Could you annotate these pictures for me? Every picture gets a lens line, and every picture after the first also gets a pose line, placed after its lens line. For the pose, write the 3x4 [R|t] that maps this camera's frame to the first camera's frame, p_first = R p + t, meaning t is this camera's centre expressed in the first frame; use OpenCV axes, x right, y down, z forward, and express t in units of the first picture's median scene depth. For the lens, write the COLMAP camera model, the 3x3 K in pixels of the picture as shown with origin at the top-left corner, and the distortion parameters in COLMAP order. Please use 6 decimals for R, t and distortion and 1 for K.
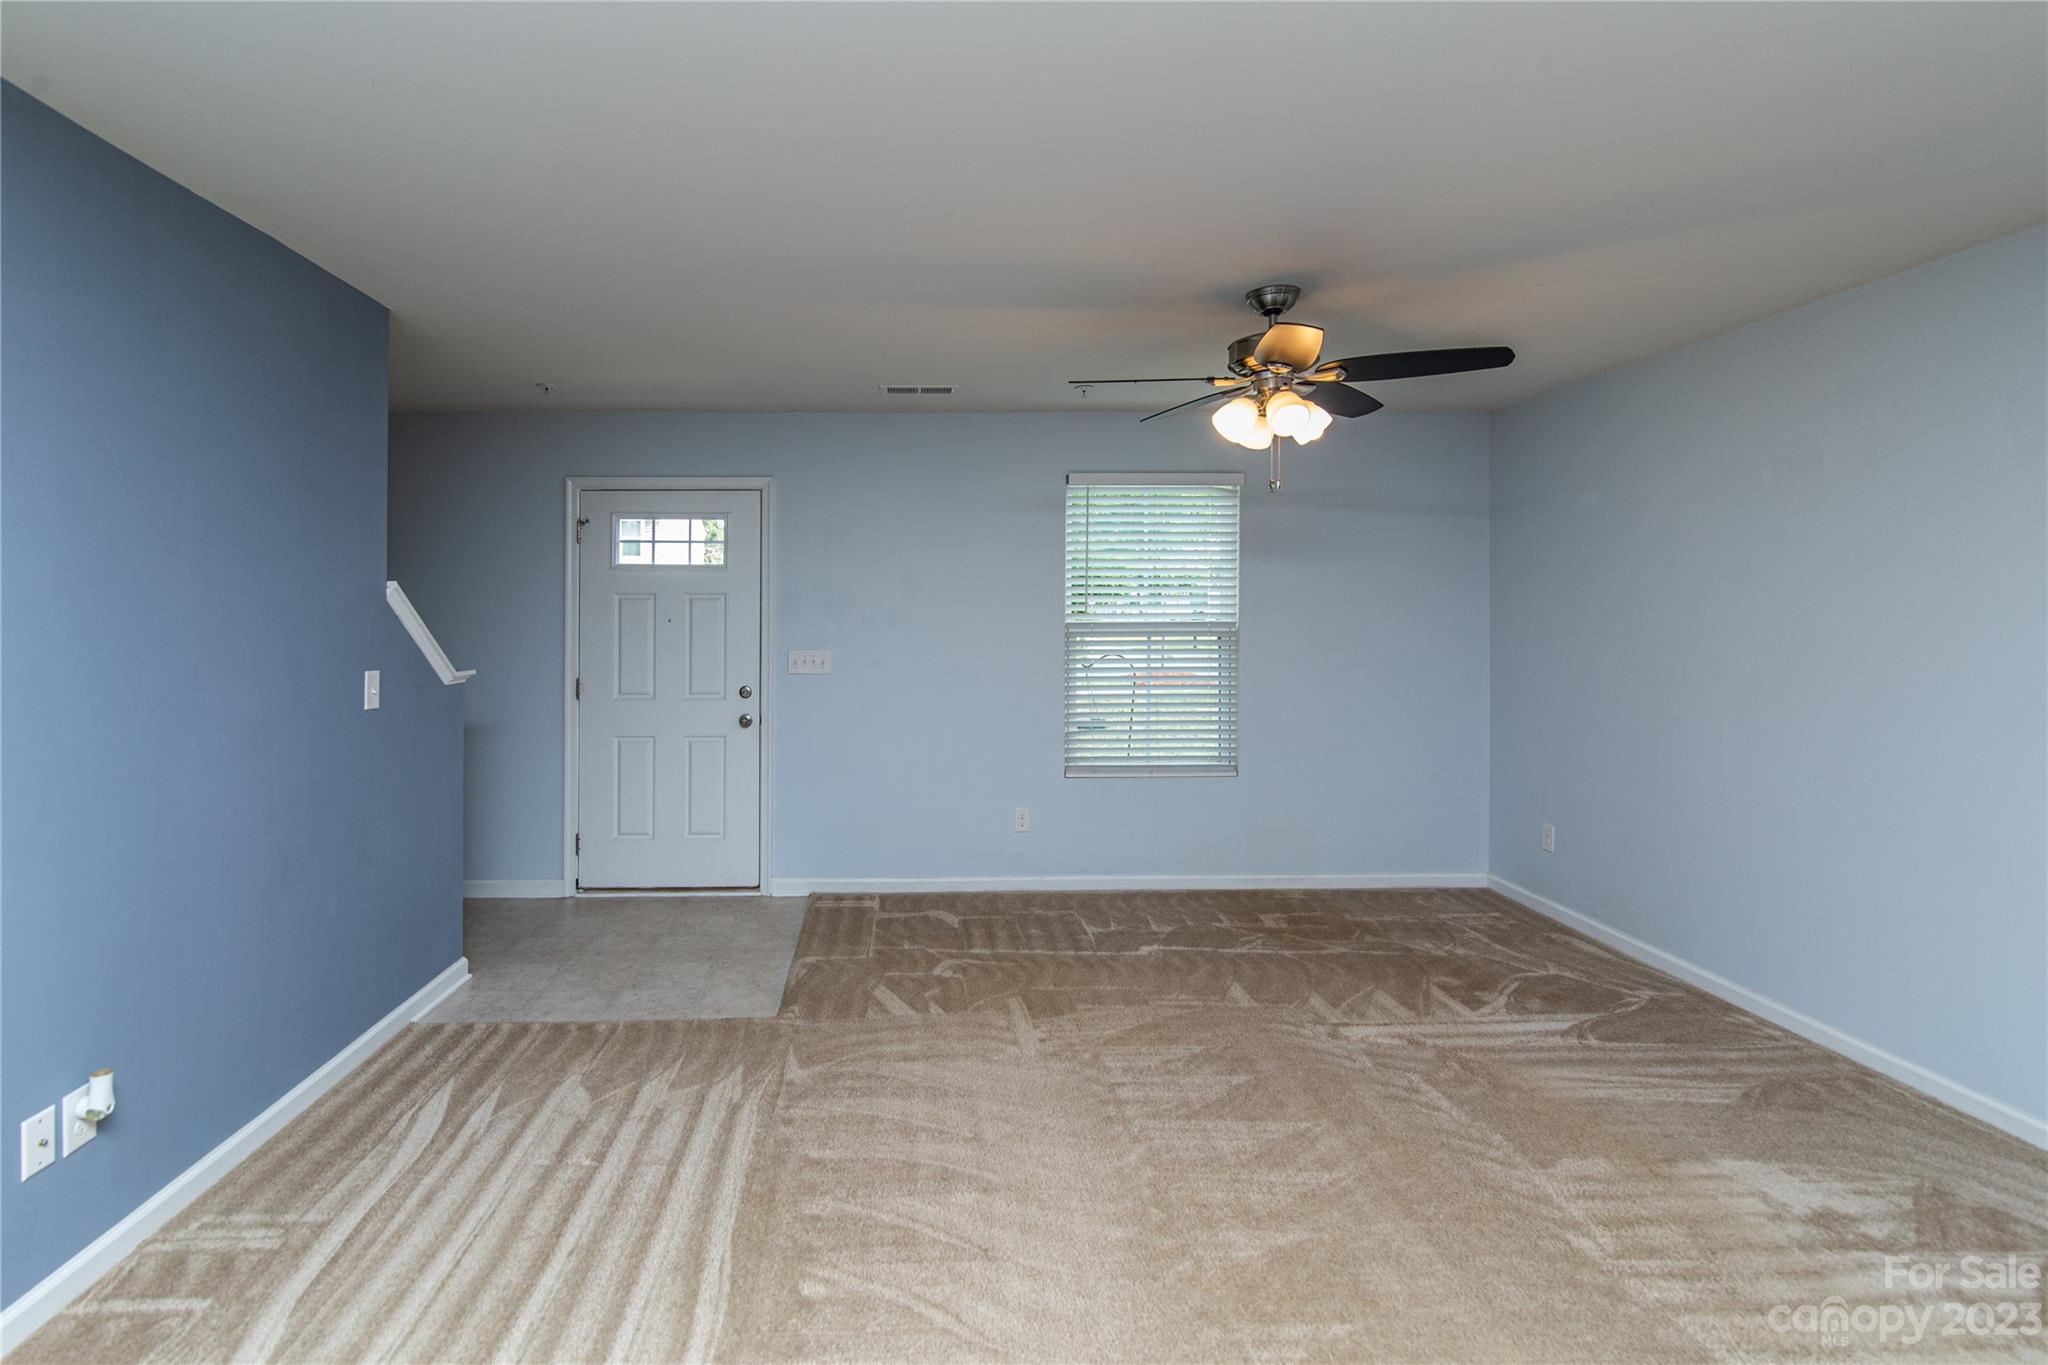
lens RADIAL K [[1064.3, 0, 1022.7], [0, 1064.3, 608.3], [0, 0, 1]] dist [0.000120, 0.000173]
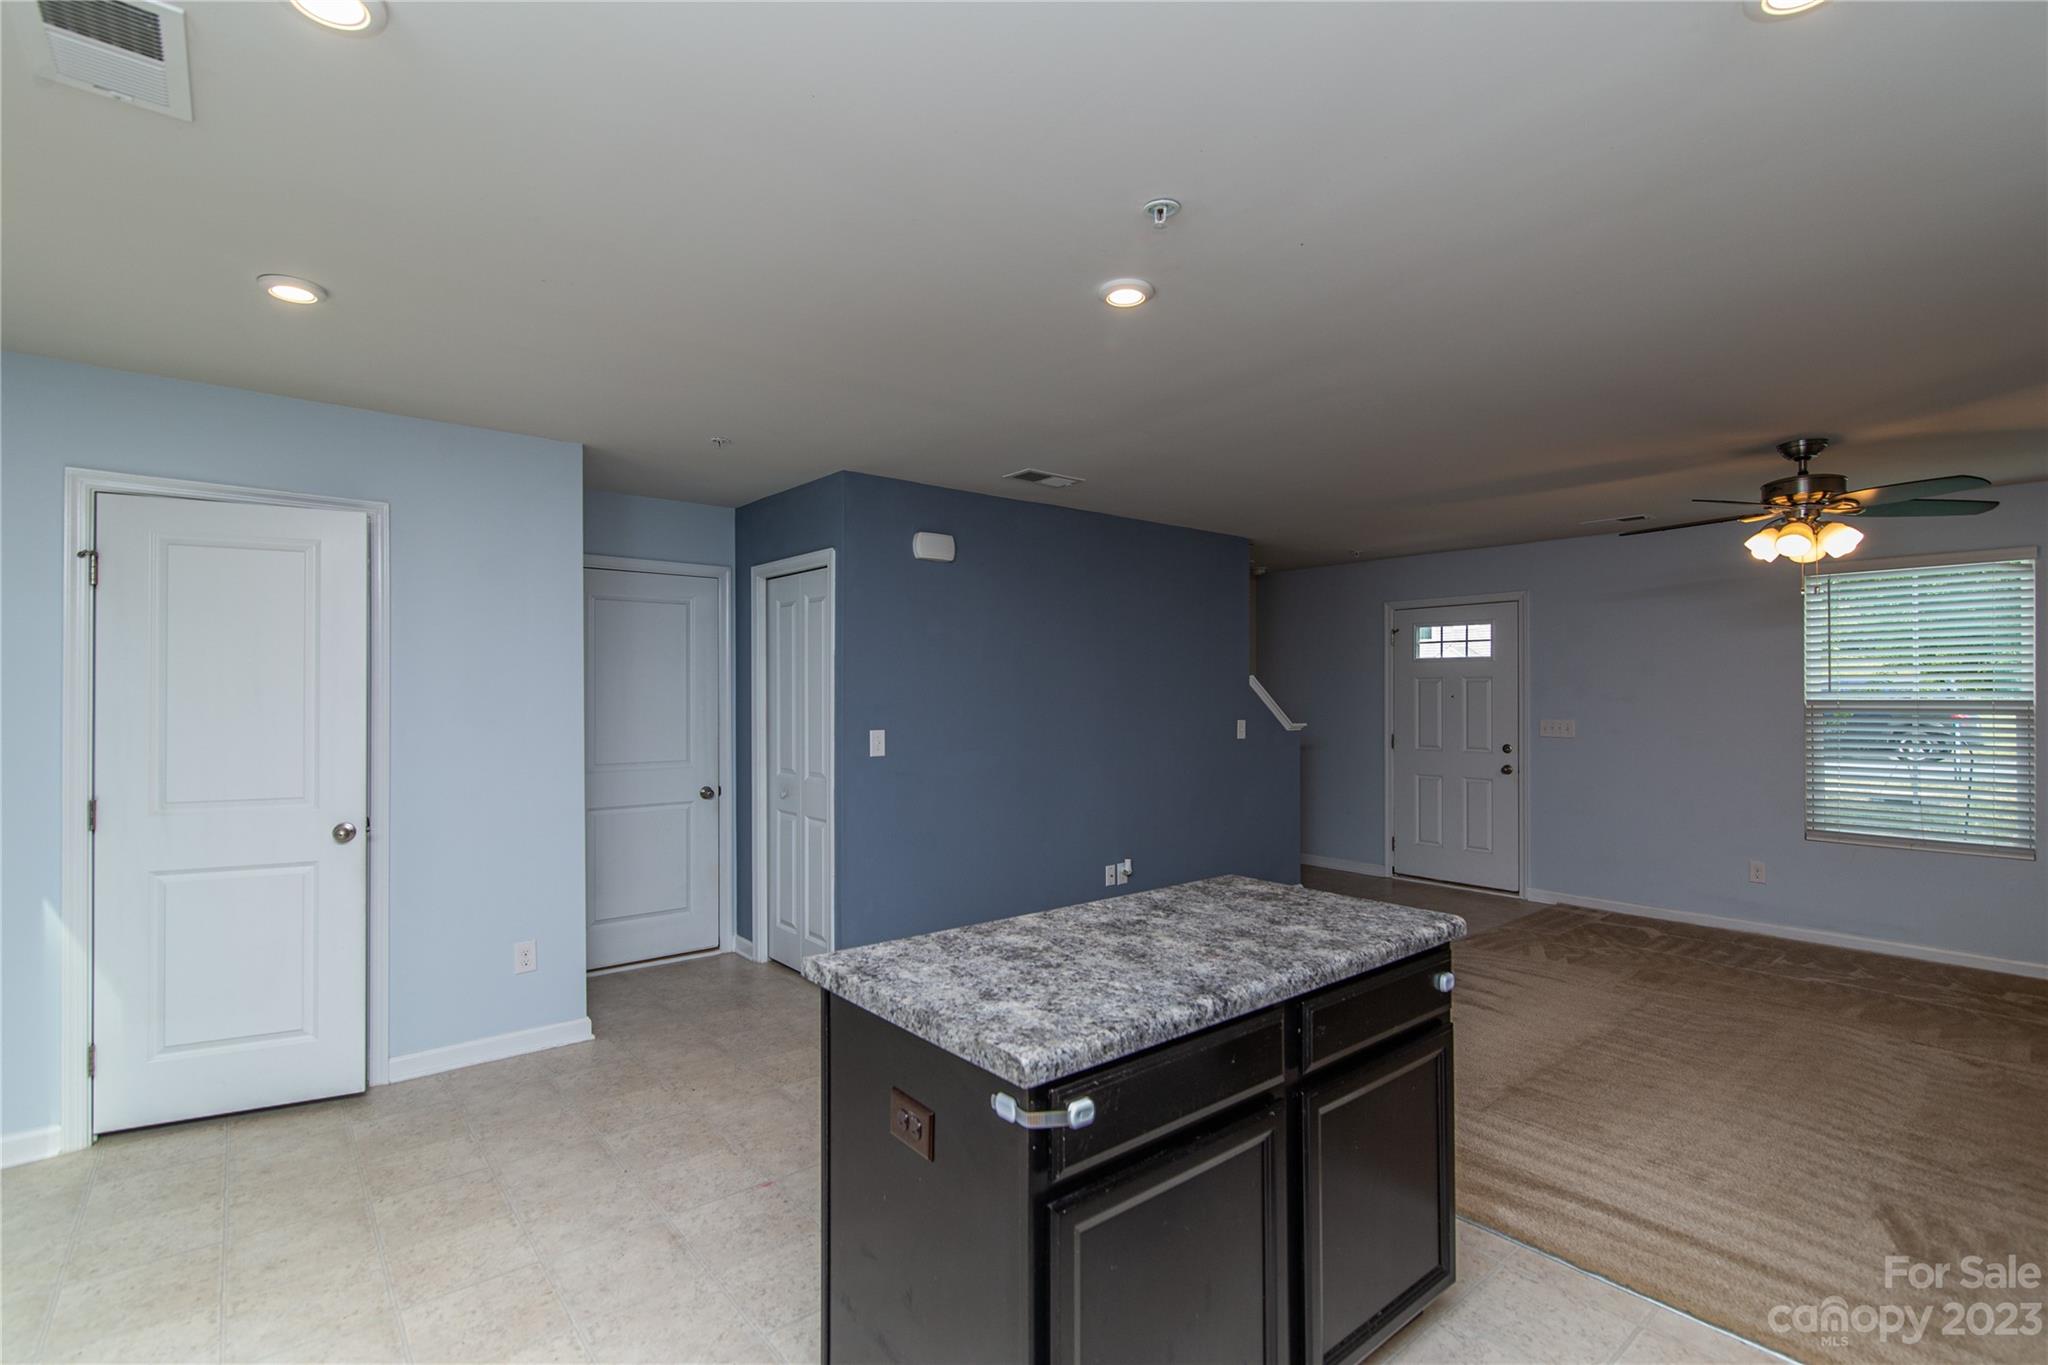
lens RADIAL K [[945.9, 0, 1024.0], [0, 945.9, 682.5], [0, 0, 1]] dist [-0.000618, -0.000007]
pose [[0.630621, -0.006961, -0.776060, 0.298132], [0.003533, 0.999975, -0.006098, -0.001534], [0.776083, 0.001104, 0.630630, -0.258625]]
